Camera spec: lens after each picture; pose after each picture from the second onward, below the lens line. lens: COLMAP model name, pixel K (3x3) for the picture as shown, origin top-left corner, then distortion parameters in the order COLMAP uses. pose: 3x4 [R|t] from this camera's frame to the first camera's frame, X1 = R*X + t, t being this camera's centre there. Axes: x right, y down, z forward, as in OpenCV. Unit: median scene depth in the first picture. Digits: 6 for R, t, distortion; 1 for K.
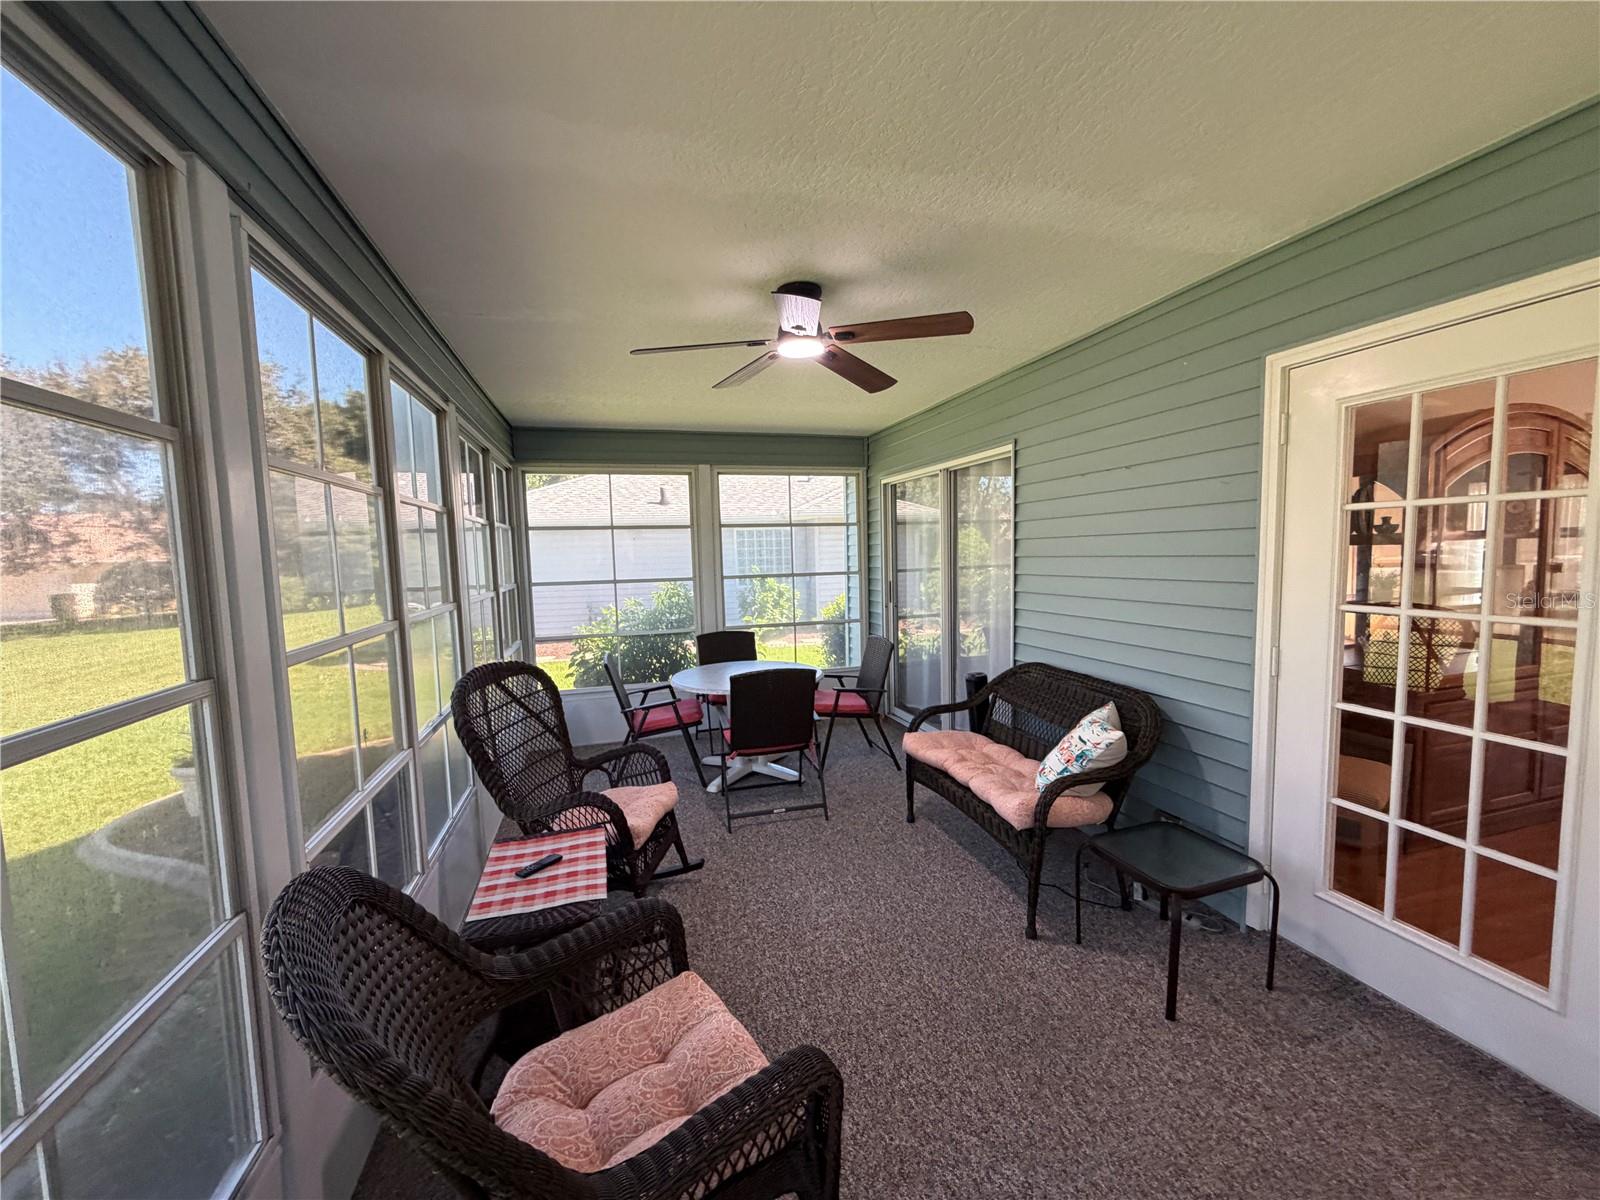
lens RADIAL K [[639.0, 0, 798.3], [0, 639.0, 605.4], [0, 0, 1]] dist [0.000528, 0.000571]
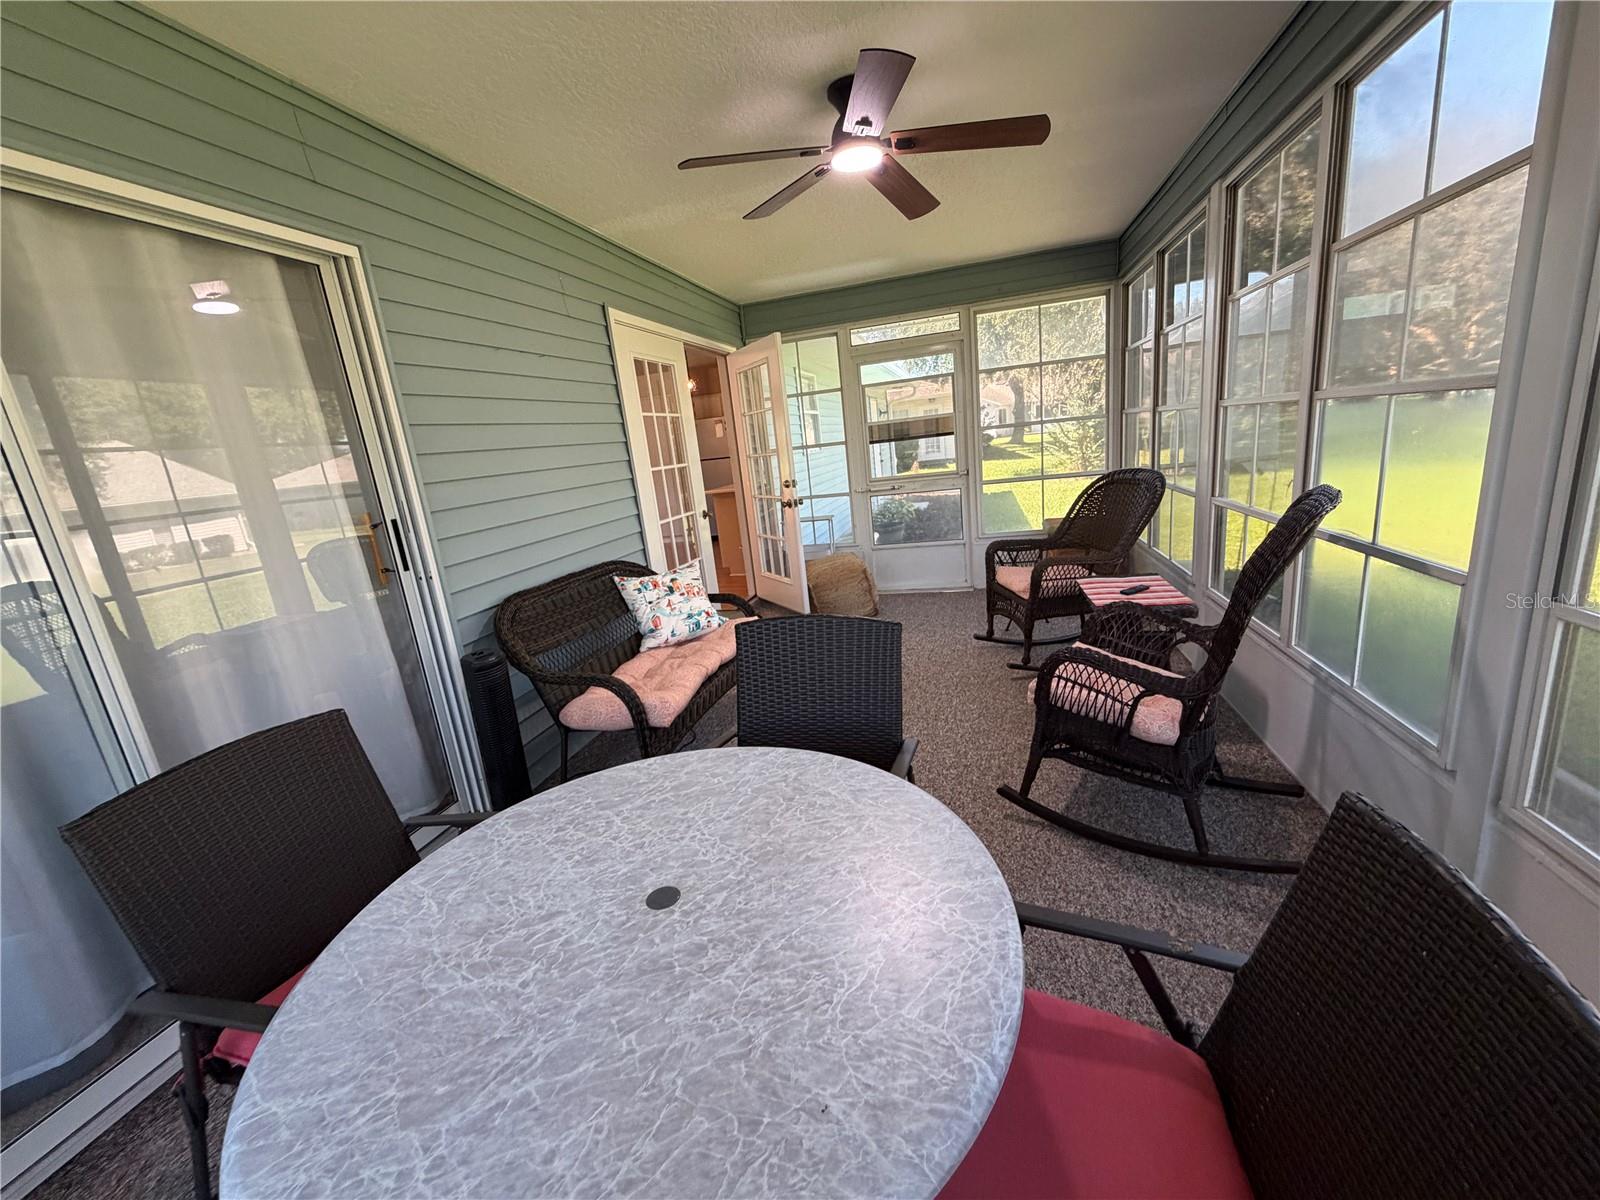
lens RADIAL K [[639.0, 0, 798.3], [0, 639.0, 605.4], [0, 0, 1]] dist [0.000528, 0.000571]
pose [[-0.844496, -0.011745, 0.535433, -0.493842], [0.173197, 0.940048, 0.293791, -0.095247], [-0.506783, 0.340841, -0.791833, 2.320519]]
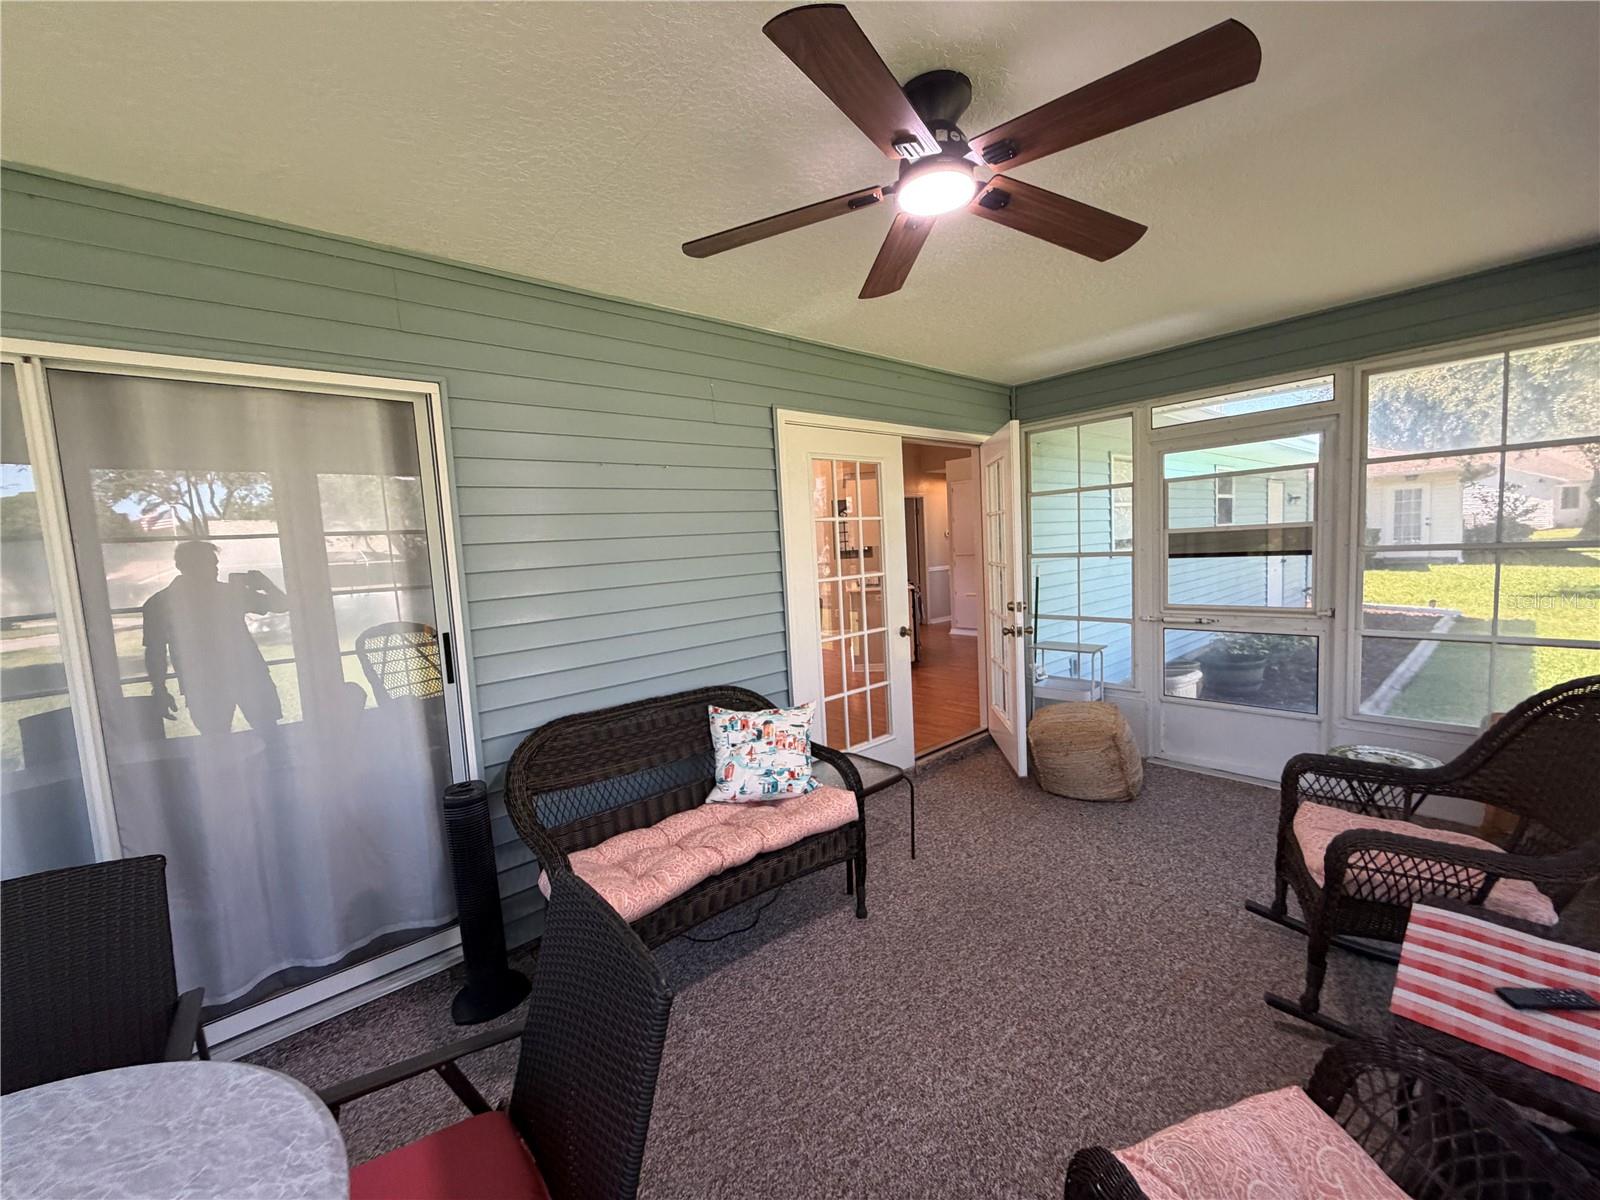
lens RADIAL K [[639.0, 0, 798.3], [0, 639.0, 605.4], [0, 0, 1]] dist [0.000528, 0.000571]
pose [[-0.420182, -0.032808, 0.906847, -0.593750], [0.141018, 0.984845, 0.100969, -0.105192], [-0.896416, 0.170307, -0.409187, 1.678217]]
